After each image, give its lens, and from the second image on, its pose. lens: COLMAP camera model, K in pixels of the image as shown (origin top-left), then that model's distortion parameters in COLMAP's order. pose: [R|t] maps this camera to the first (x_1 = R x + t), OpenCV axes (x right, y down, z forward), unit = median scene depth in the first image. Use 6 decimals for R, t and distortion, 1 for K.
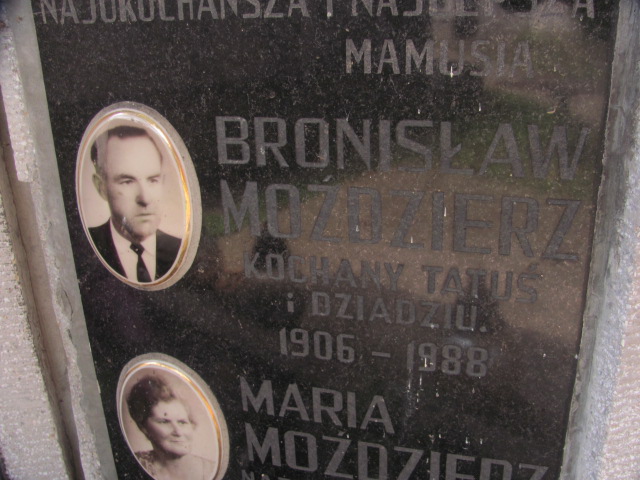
lens RADIAL K [[678.2, 0, 307.9], [0, 678.2, 256.5], [0, 0, 1]] dist [-0.082226, 0.000000]
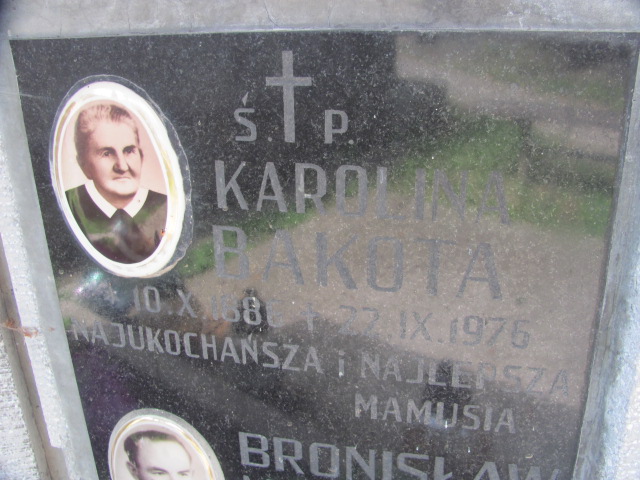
lens RADIAL K [[678.2, 0, 322.2], [0, 678.2, 239.0], [0, 0, 1]] dist [-0.082226, 0.000000]
pose [[0.997756, -0.018791, 0.064272, -0.064710], [0.014028, 0.997177, 0.073767, -0.631699], [-0.065476, -0.072700, 0.995202, -0.116157]]
